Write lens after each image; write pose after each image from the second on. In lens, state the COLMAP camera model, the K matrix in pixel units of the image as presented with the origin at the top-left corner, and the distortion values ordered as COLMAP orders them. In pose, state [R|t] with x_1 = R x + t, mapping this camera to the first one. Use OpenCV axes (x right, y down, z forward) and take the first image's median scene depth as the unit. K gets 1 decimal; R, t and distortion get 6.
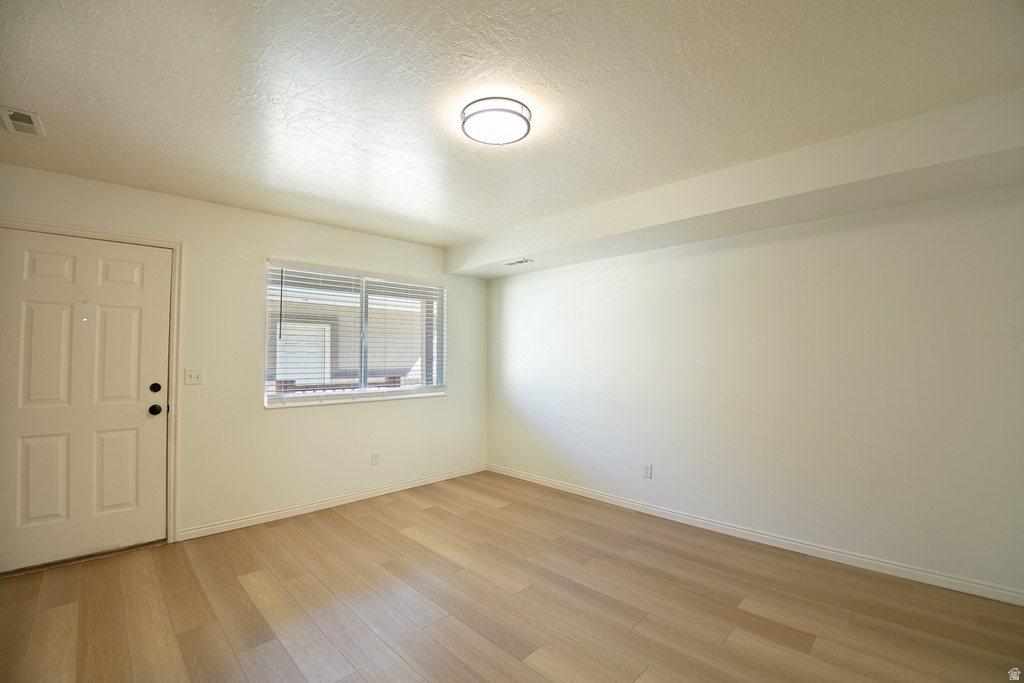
lens RADIAL K [[432.7, 0, 498.0], [0, 432.7, 338.9], [0, 0, 1]] dist [-0.049044, 0.000197]
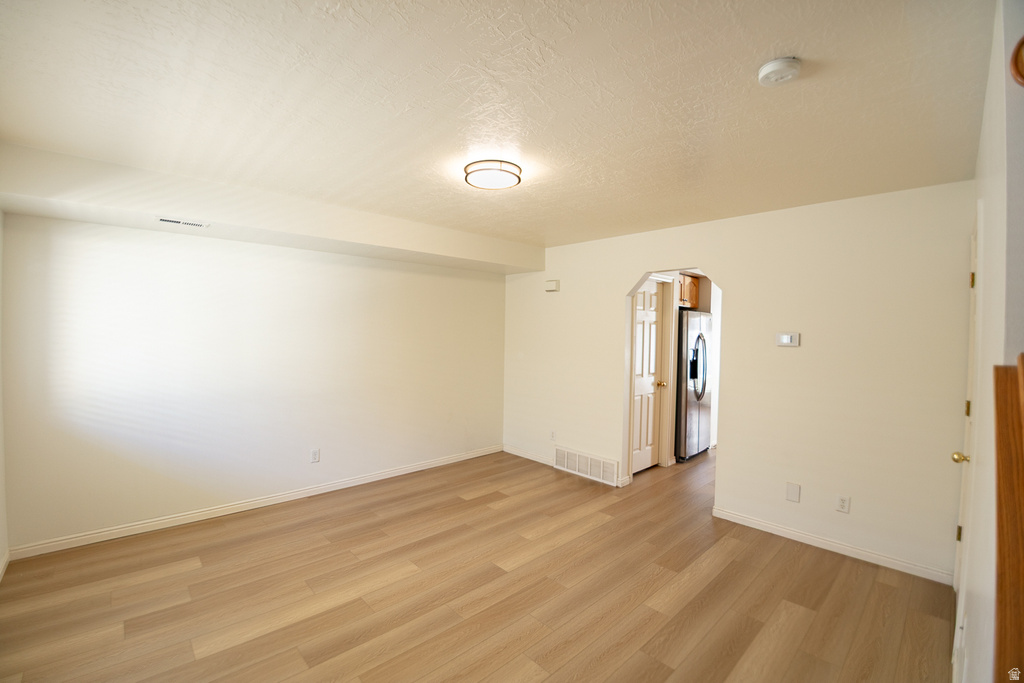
lens RADIAL K [[432.7, 0, 498.0], [0, 432.7, 338.9], [0, 0, 1]] dist [-0.049044, 0.000197]
pose [[0.031410, -0.020808, 0.999290, -0.905407], [-0.056556, 0.998144, 0.022562, -0.048797], [-0.997905, -0.057225, 0.030175, 0.665062]]
